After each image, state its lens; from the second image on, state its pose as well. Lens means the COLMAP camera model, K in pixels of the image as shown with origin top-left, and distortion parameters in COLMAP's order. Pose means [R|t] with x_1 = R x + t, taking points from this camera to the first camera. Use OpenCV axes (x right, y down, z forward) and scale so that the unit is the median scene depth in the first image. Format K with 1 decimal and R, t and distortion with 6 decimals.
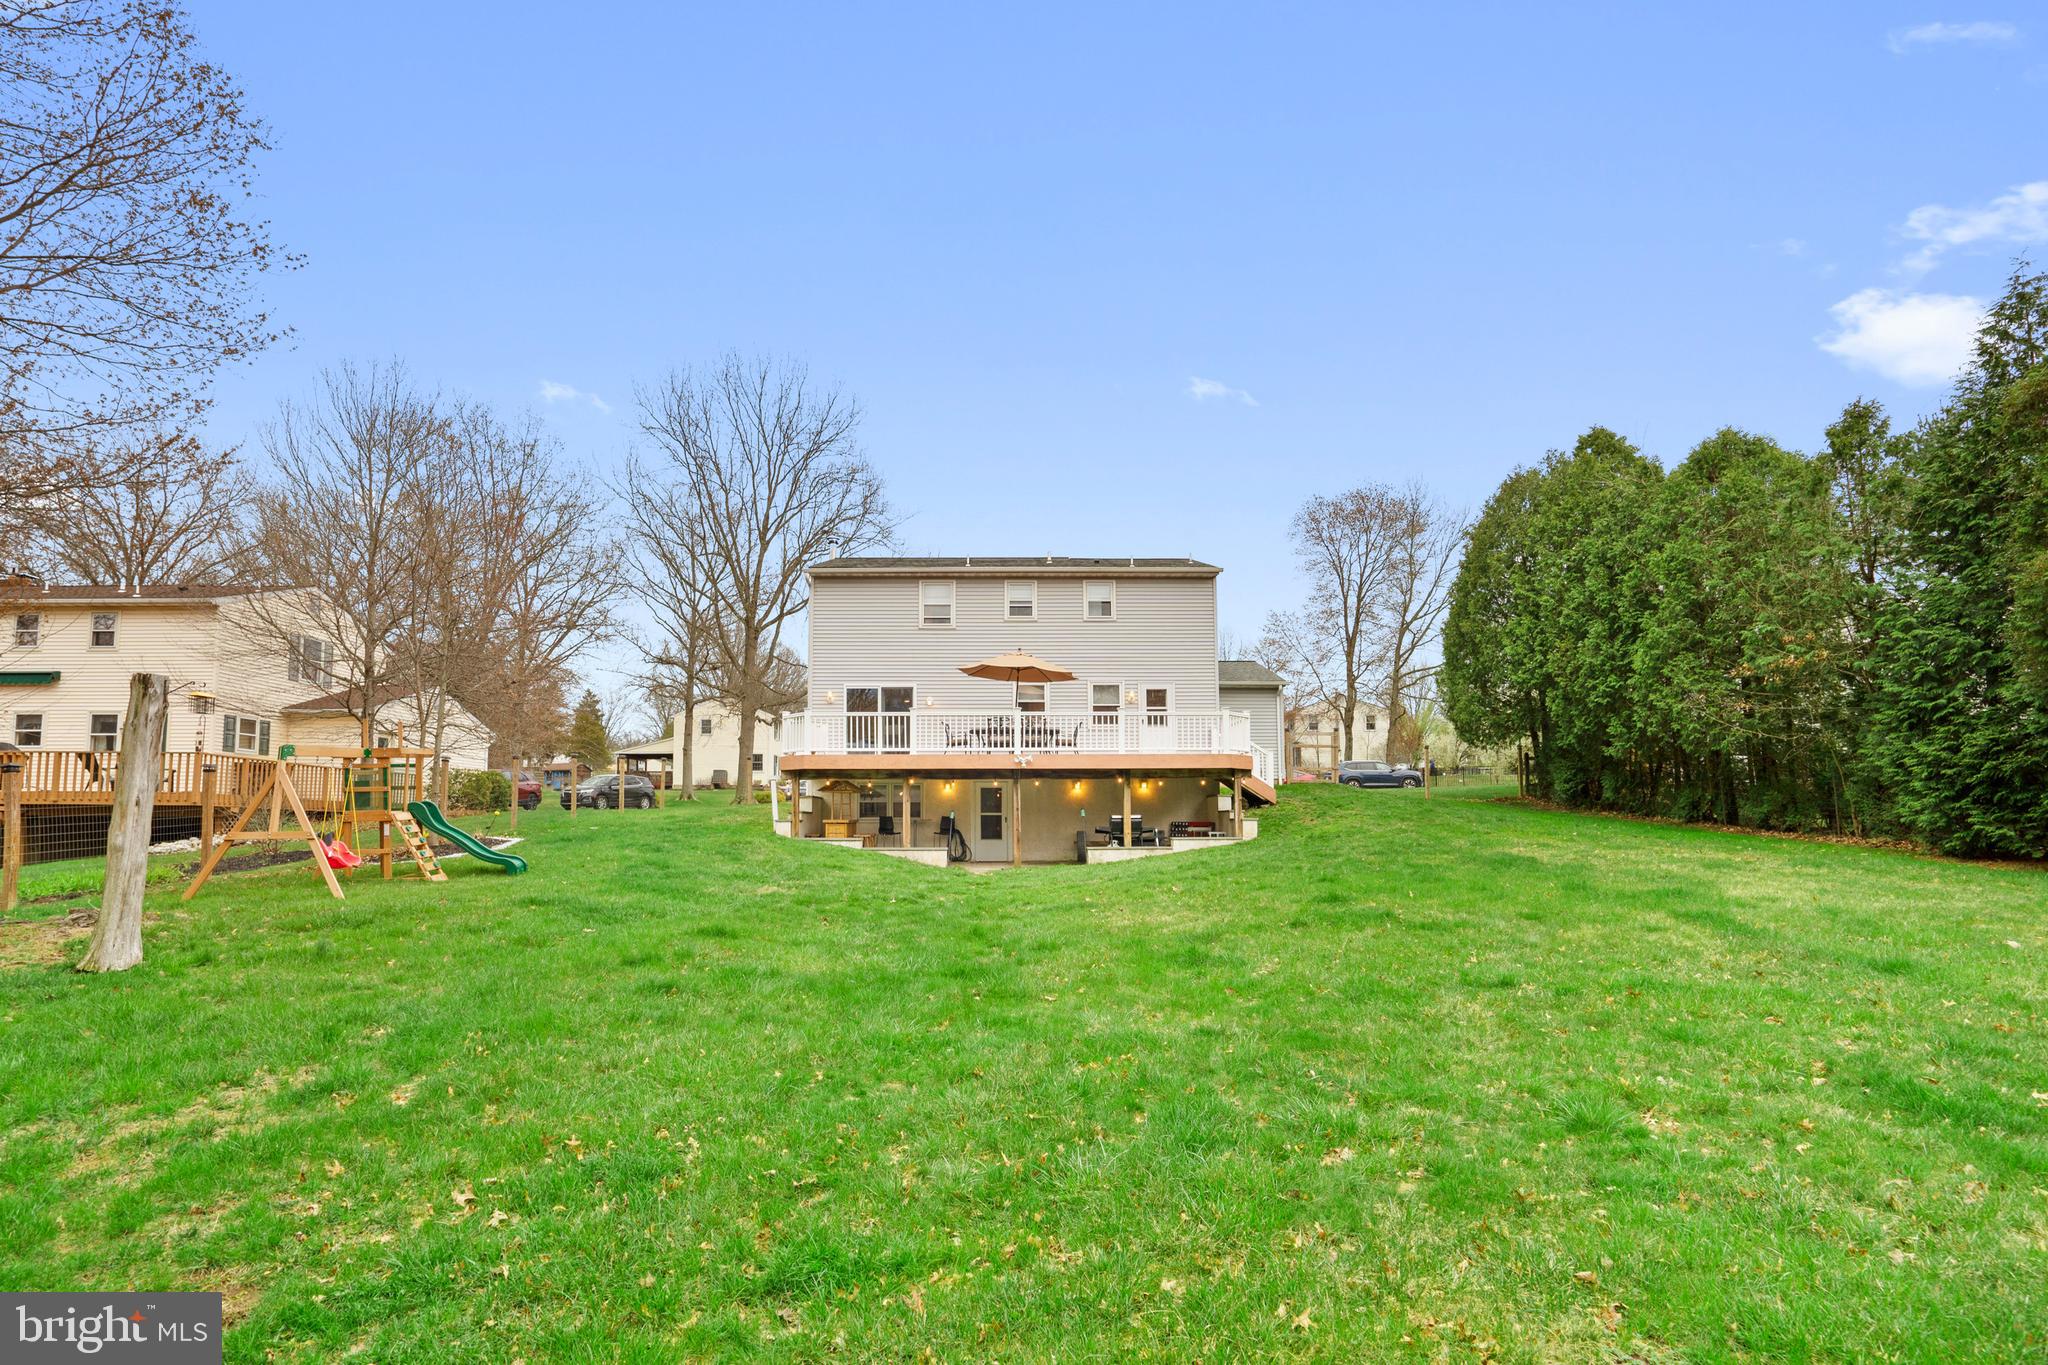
lens RADIAL K [[965.1, 0, 1020.1], [0, 965.1, 655.5], [0, 0, 1]] dist [-0.062585, 0.026182]
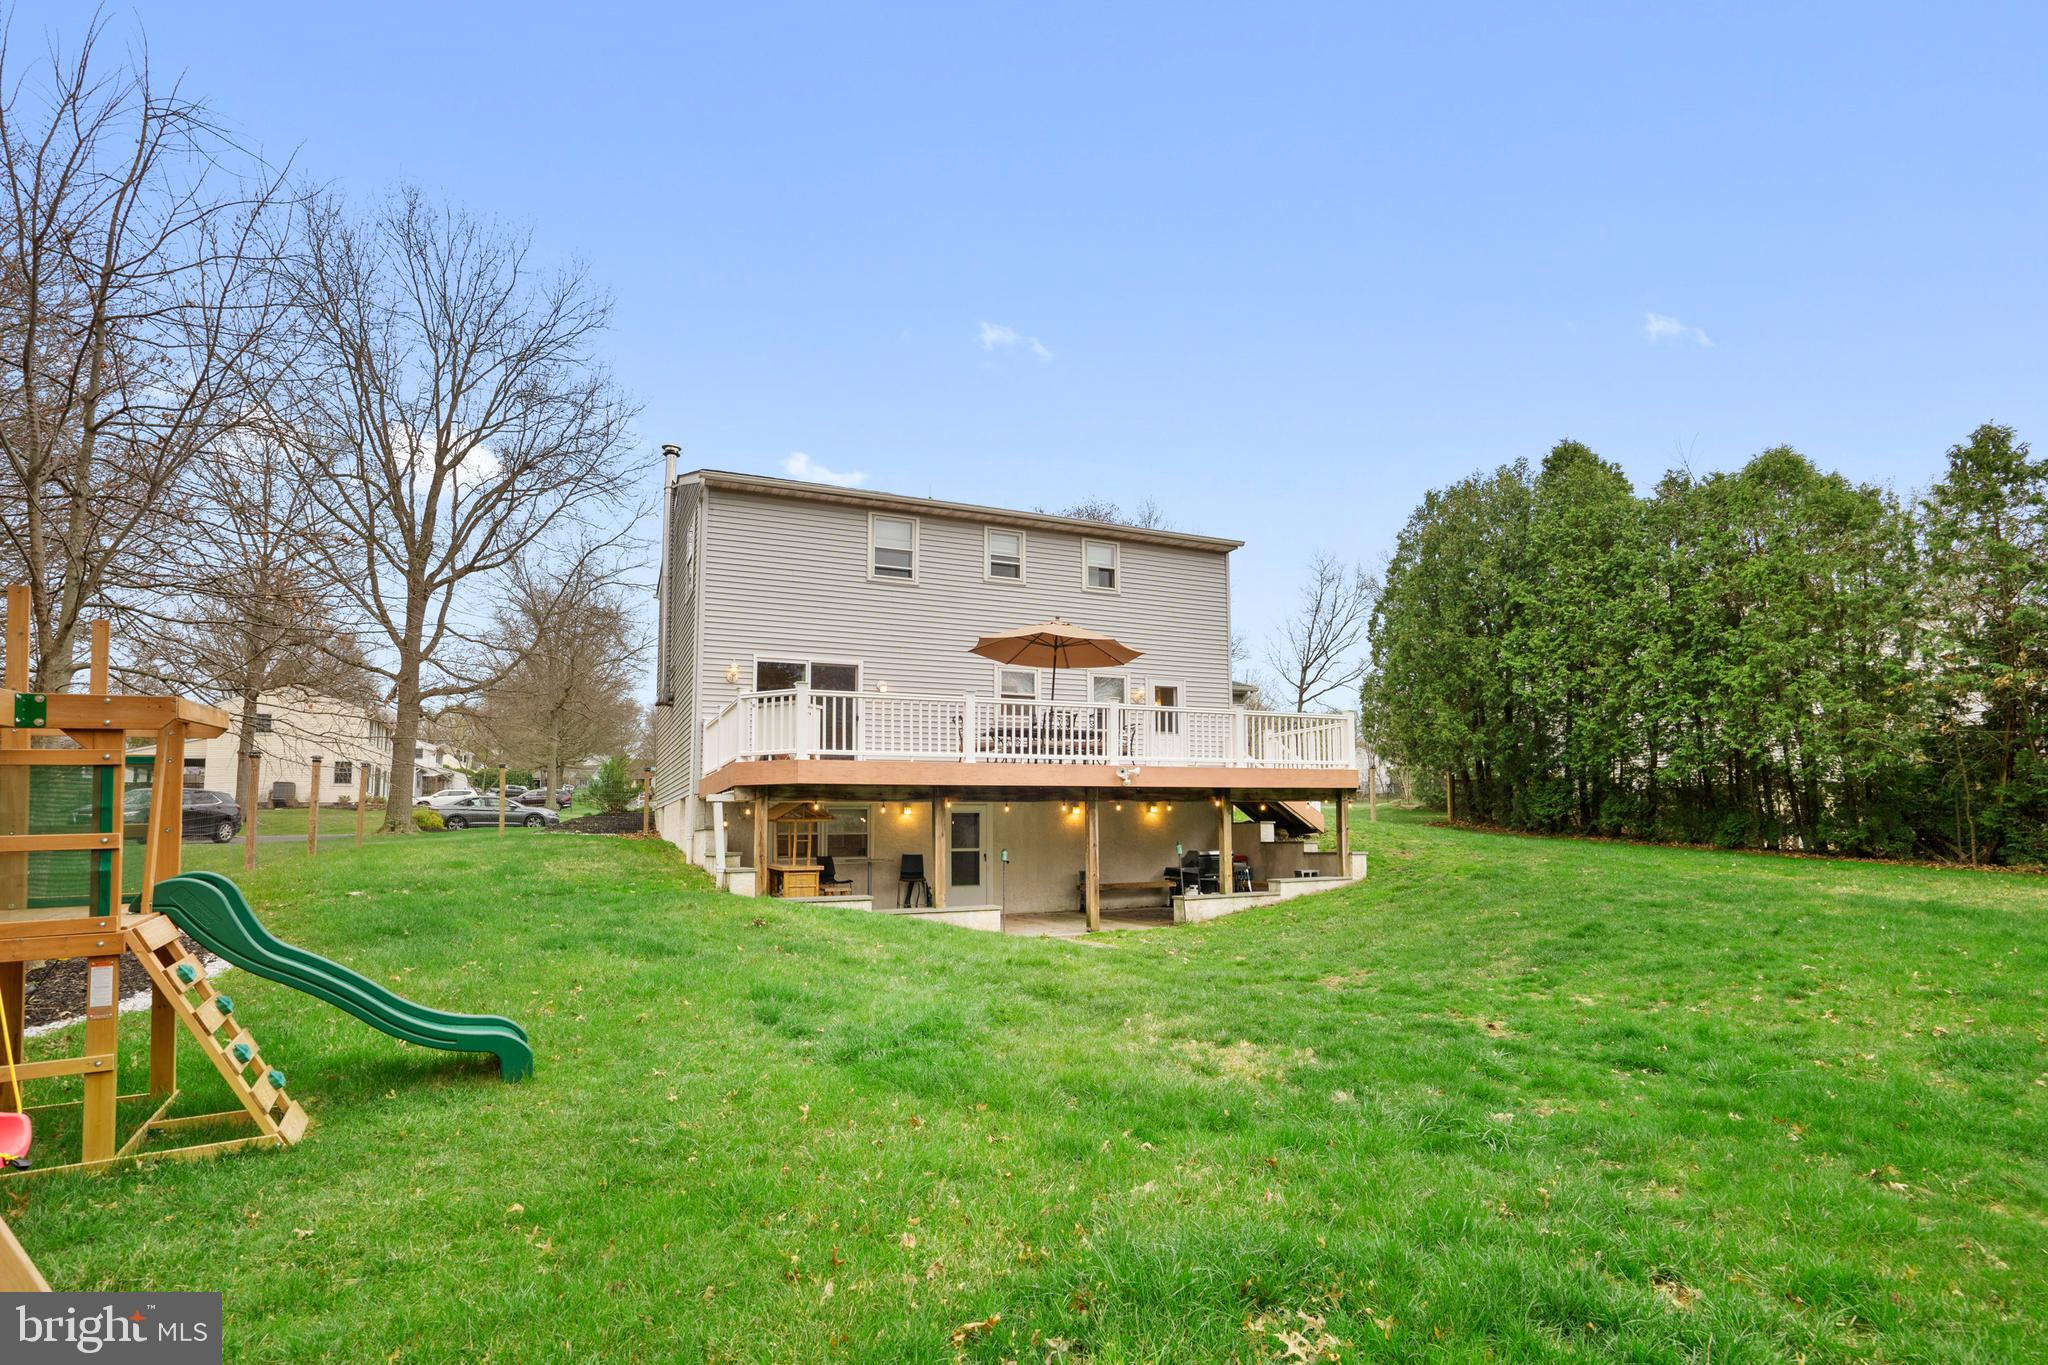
lens RADIAL K [[965.1, 0, 1020.1], [0, 965.1, 655.5], [0, 0, 1]] dist [-0.062585, 0.026182]
pose [[0.912309, 0.063163, 0.404602, -0.289327], [-0.055292, 0.997985, -0.031123, 0.041883], [-0.405752, 0.006023, 0.913963, 0.335668]]
